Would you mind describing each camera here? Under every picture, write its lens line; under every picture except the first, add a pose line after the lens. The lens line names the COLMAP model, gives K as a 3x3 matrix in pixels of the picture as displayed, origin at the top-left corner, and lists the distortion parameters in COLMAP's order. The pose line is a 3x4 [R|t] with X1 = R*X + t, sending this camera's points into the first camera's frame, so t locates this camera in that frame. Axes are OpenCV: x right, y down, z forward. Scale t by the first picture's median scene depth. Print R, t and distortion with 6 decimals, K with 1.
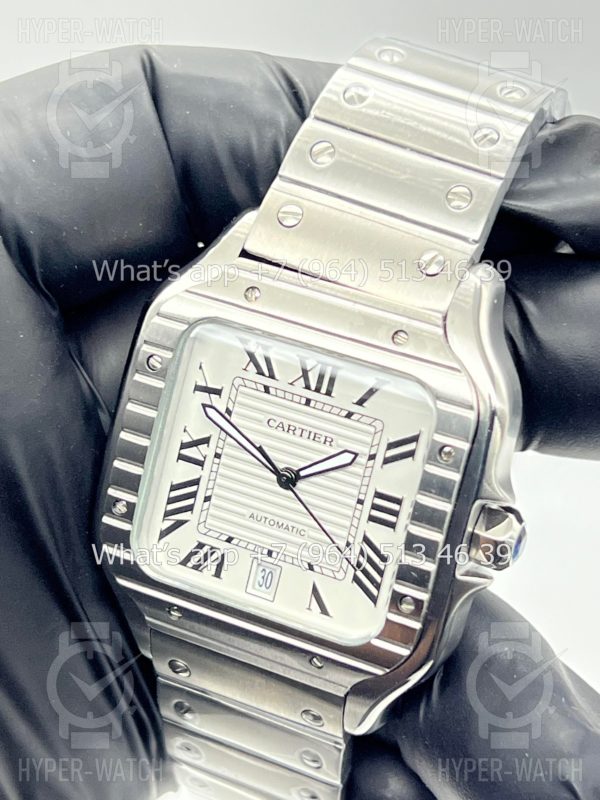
lens RADIAL K [[1884.5, 0, 303.8], [0, 1884.5, 391.7], [0, 0, 1]] dist [0.151169, 0.000000]
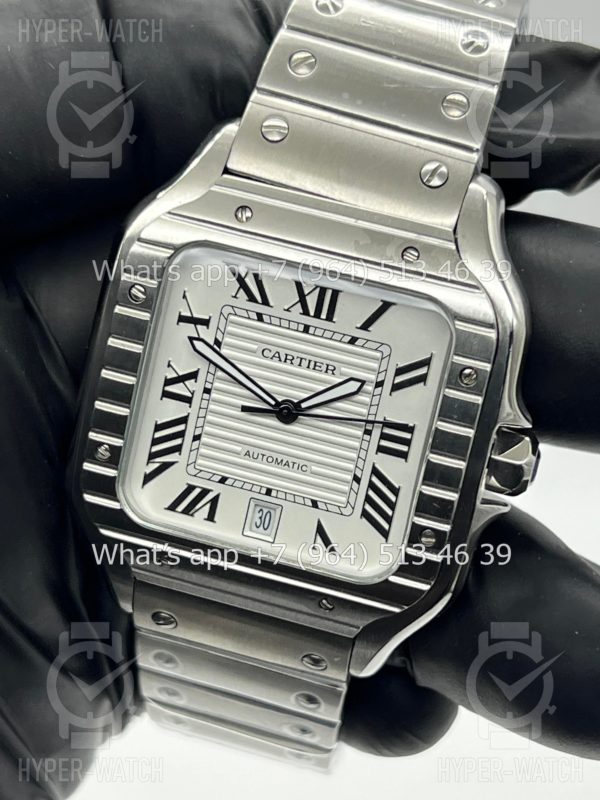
lens RADIAL K [[1884.5, 0, 300.6], [0, 1884.5, 404.8], [0, 0, 1]] dist [0.151169, 0.000000]
pose [[0.985371, -0.050420, 0.162796, -0.153369], [0.043429, 0.997987, 0.046222, -0.000190], [-0.164798, -0.038475, 0.985577, 0.077322]]
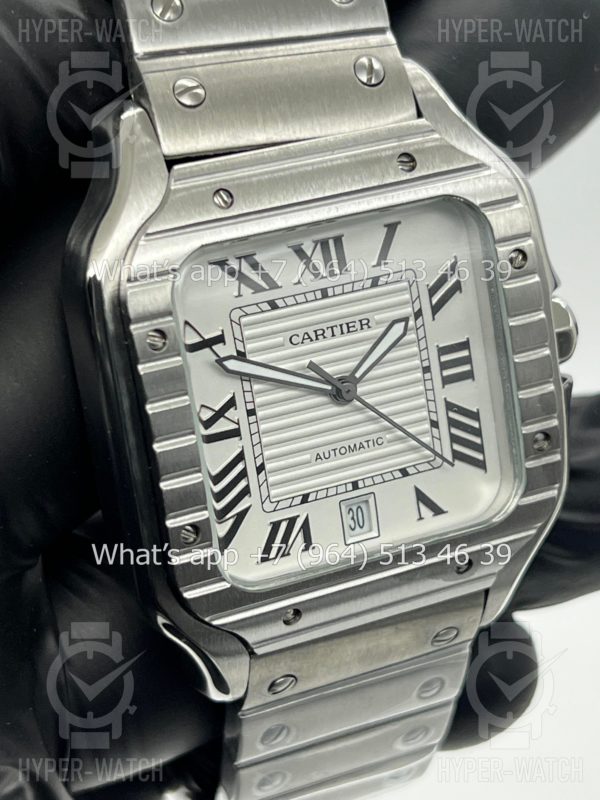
lens RADIAL K [[1884.5, 0, 297.8], [0, 1884.5, 403.2], [0, 0, 1]] dist [0.151169, 0.000000]
pose [[0.662032, -0.473177, 0.581220, -0.488175], [0.439598, 0.873251, 0.210204, -0.125769], [-0.607015, 0.116341, 0.786128, 0.379936]]
